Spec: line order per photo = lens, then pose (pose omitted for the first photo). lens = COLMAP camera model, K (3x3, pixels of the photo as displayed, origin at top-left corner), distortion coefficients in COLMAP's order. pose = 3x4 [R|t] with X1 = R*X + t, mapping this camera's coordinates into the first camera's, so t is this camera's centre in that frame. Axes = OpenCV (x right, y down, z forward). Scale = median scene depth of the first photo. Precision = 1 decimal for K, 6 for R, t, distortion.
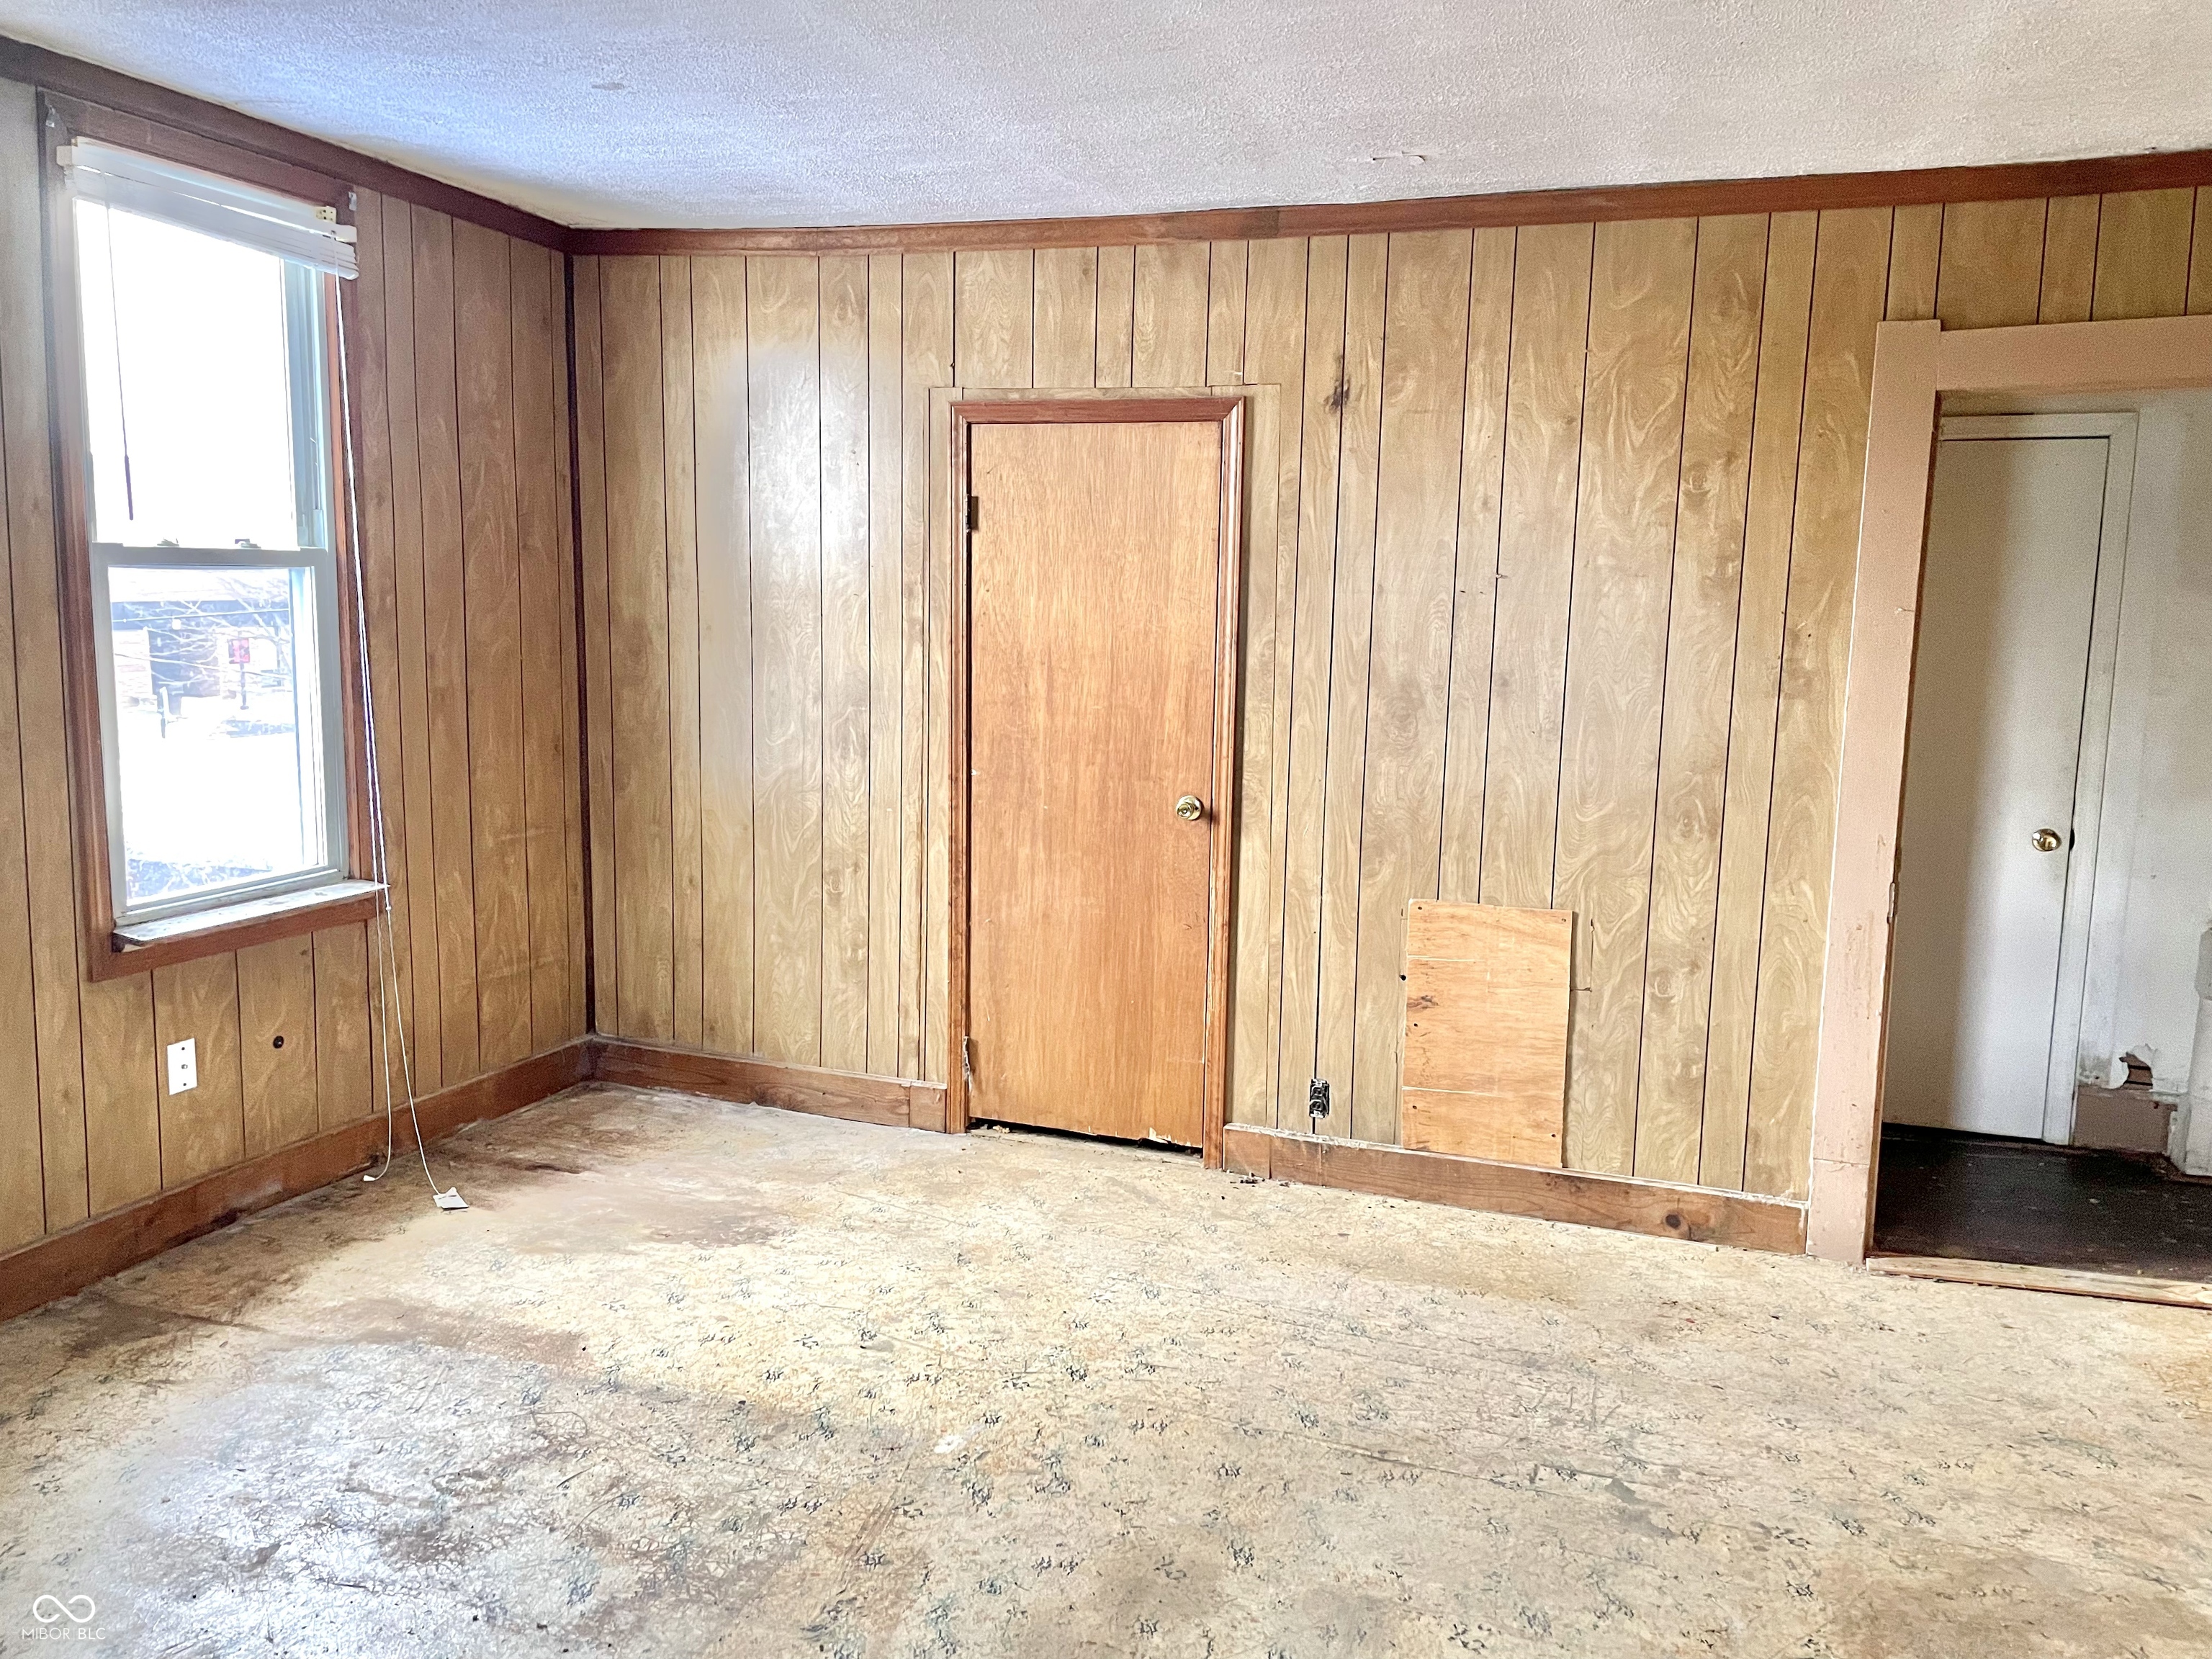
lens RADIAL K [[1668.1, 0, 1093.6], [0, 1668.1, 842.5], [0, 0, 1]] dist [0.101922, -0.121531]
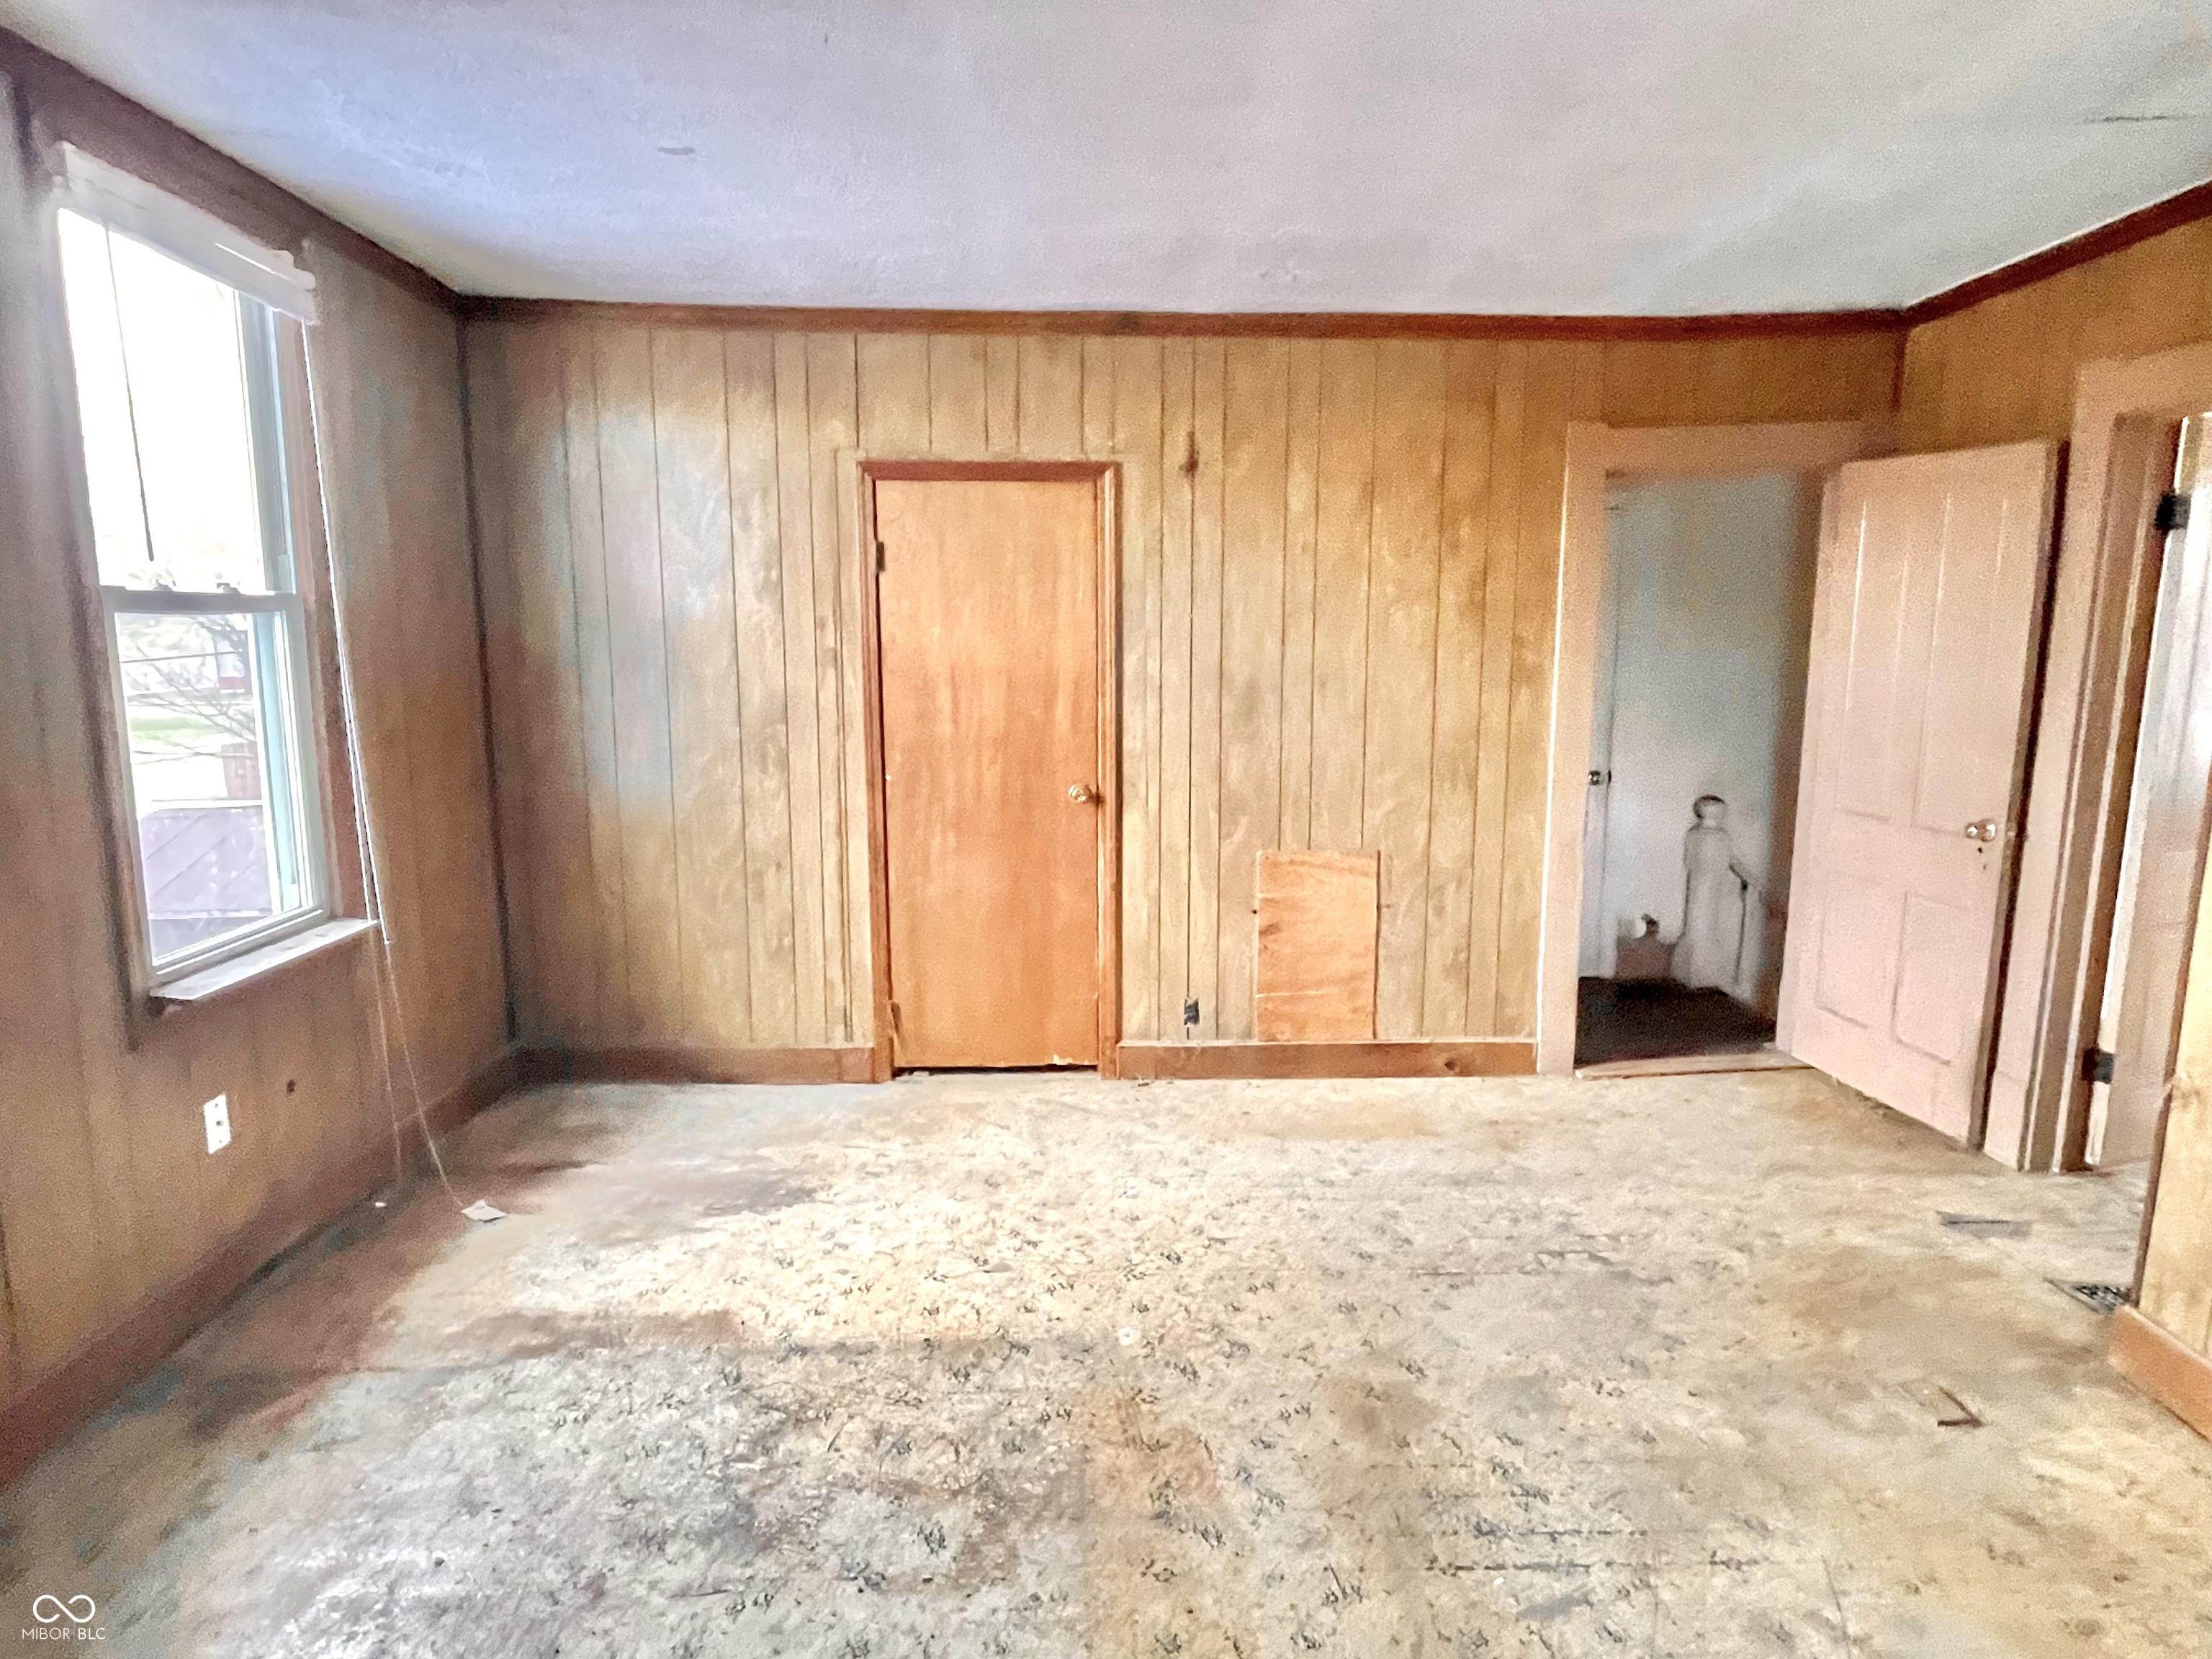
lens RADIAL K [[1258.6, 0, 1101.0], [0, 1258.6, 841.6], [0, 0, 1]] dist [0.000009, -0.002979]
pose [[0.931313, -0.080469, 0.355220, -0.289256], [0.075389, 0.996757, 0.028144, -0.011493], [-0.356333, 0.000569, 0.934359, 0.135354]]
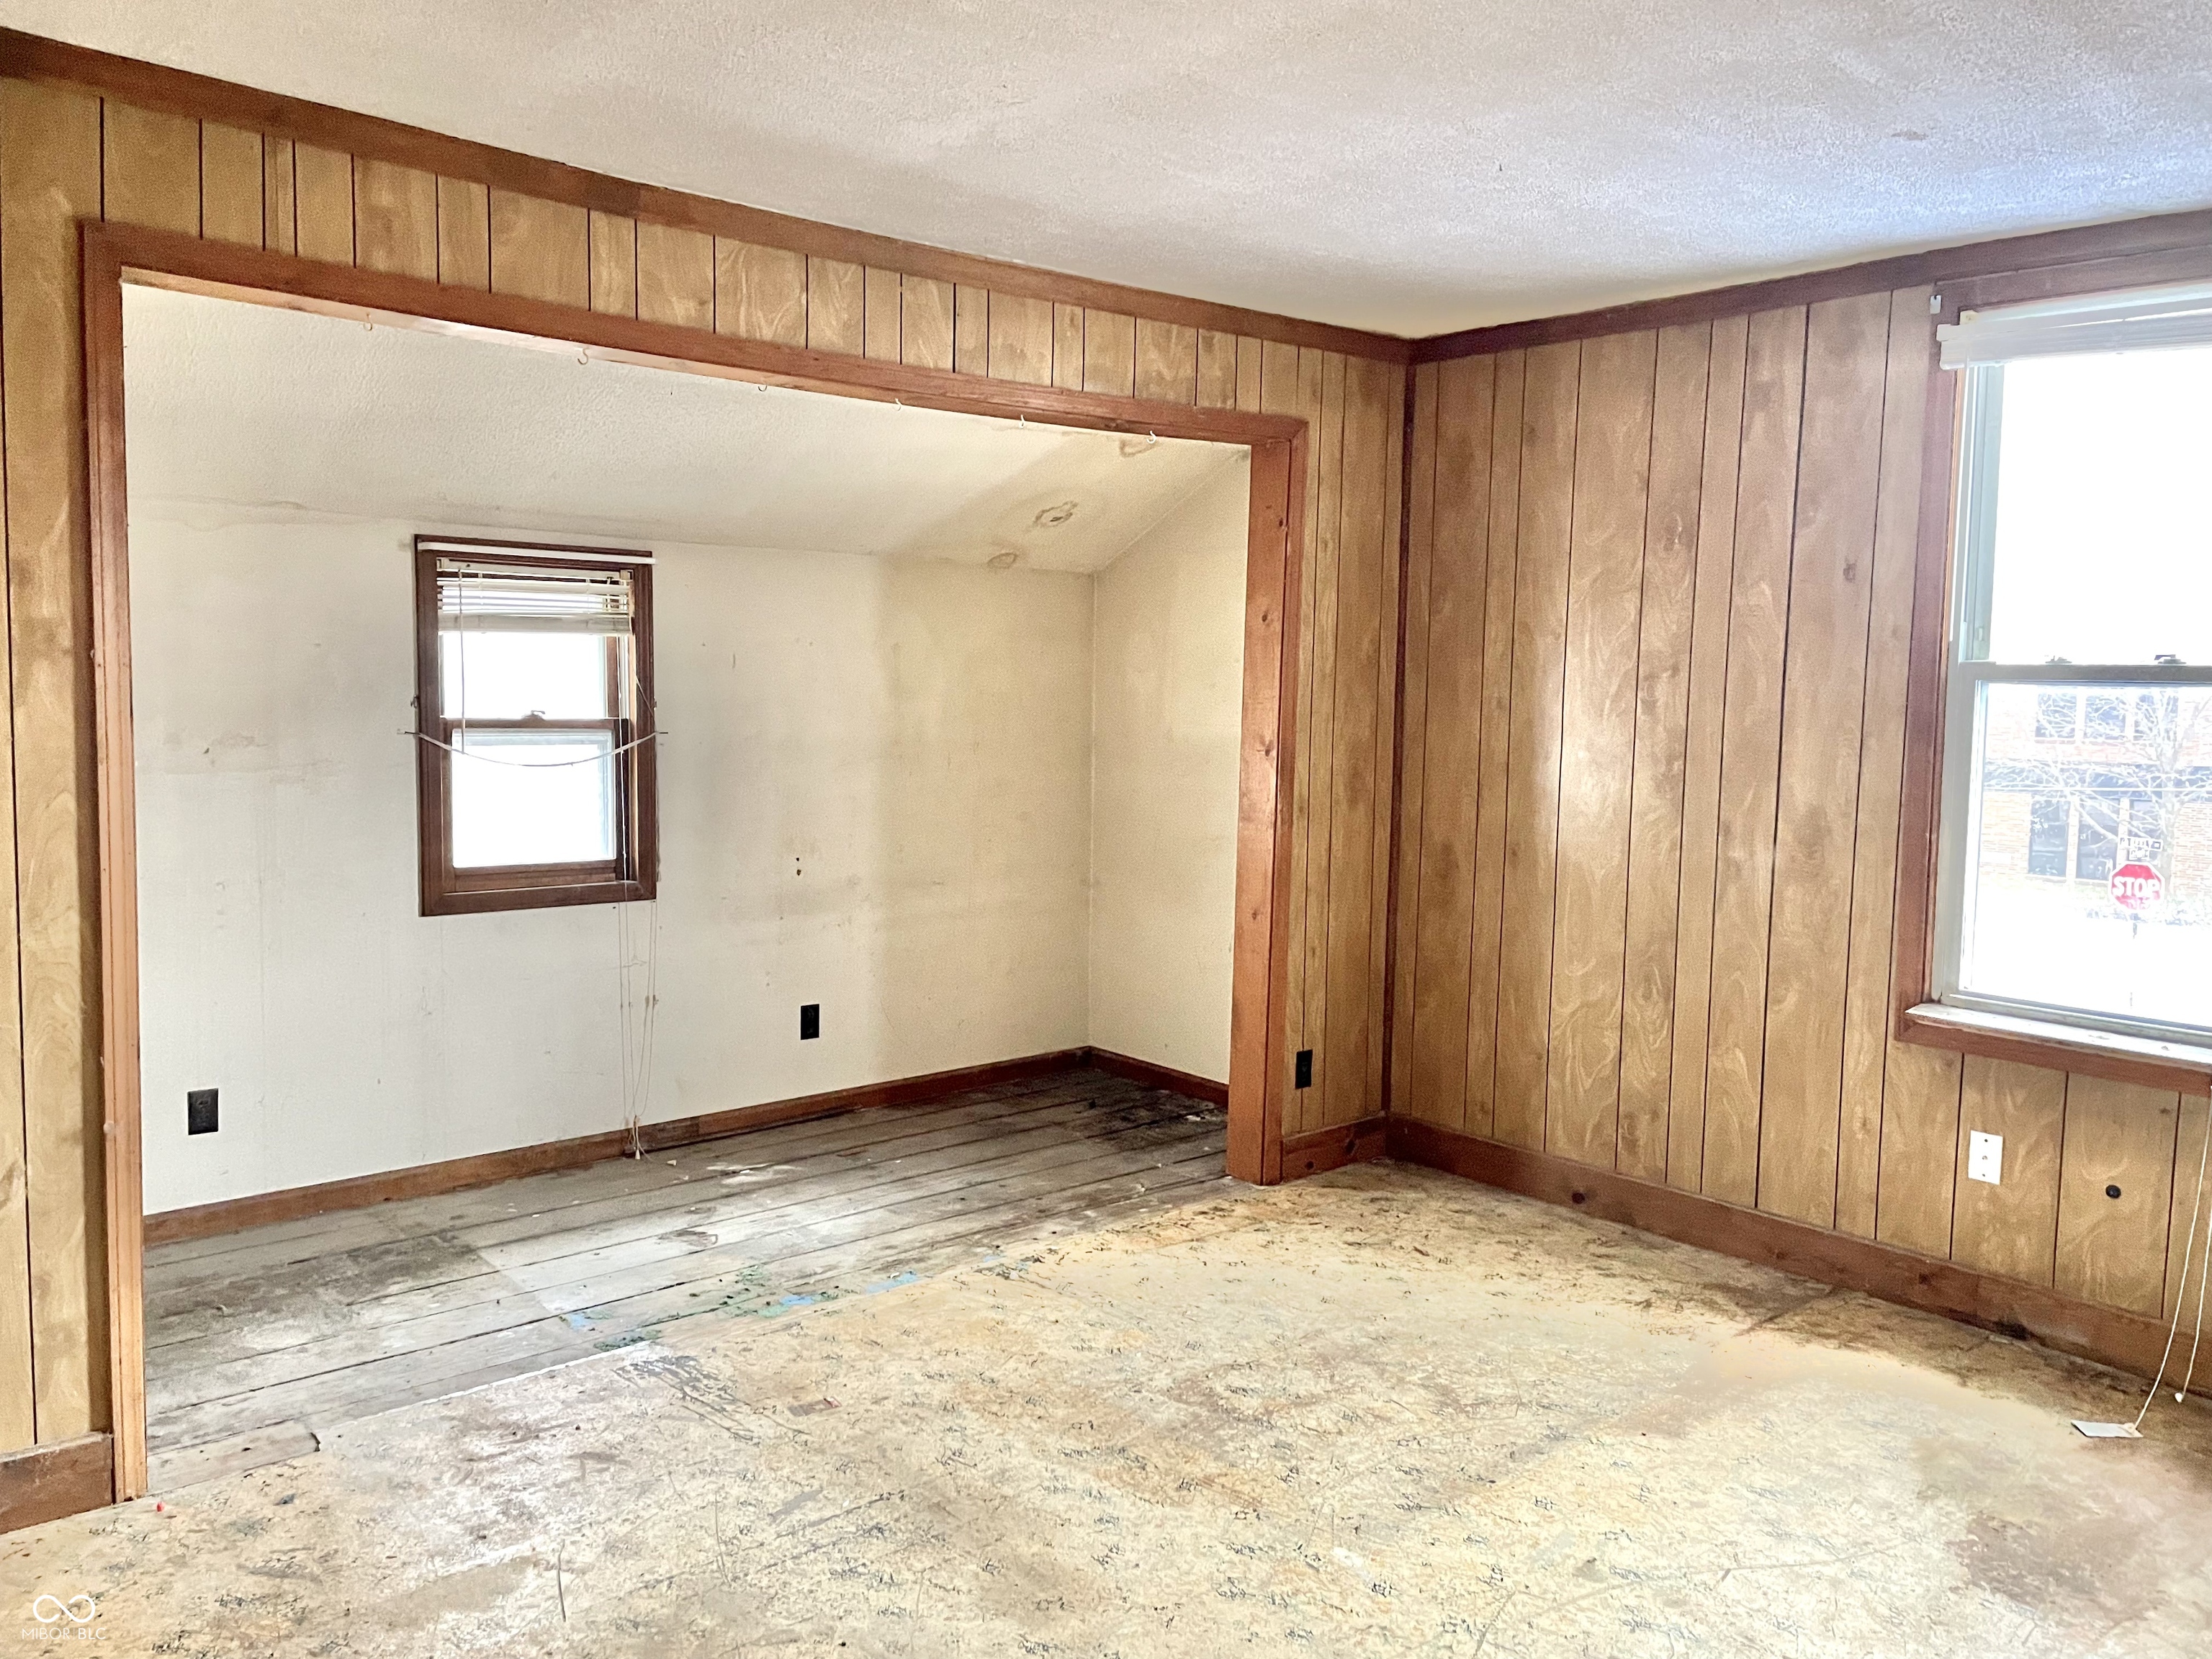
lens RADIAL K [[1668.1, 0, 1093.6], [0, 1668.1, 842.5], [0, 0, 1]] dist [0.101922, -0.121531]
pose [[-0.483899, 0.059475, -0.873100, 0.594825], [-0.167157, 0.973037, 0.158926, -0.123763], [0.859011, 0.222849, -0.460910, 0.915945]]
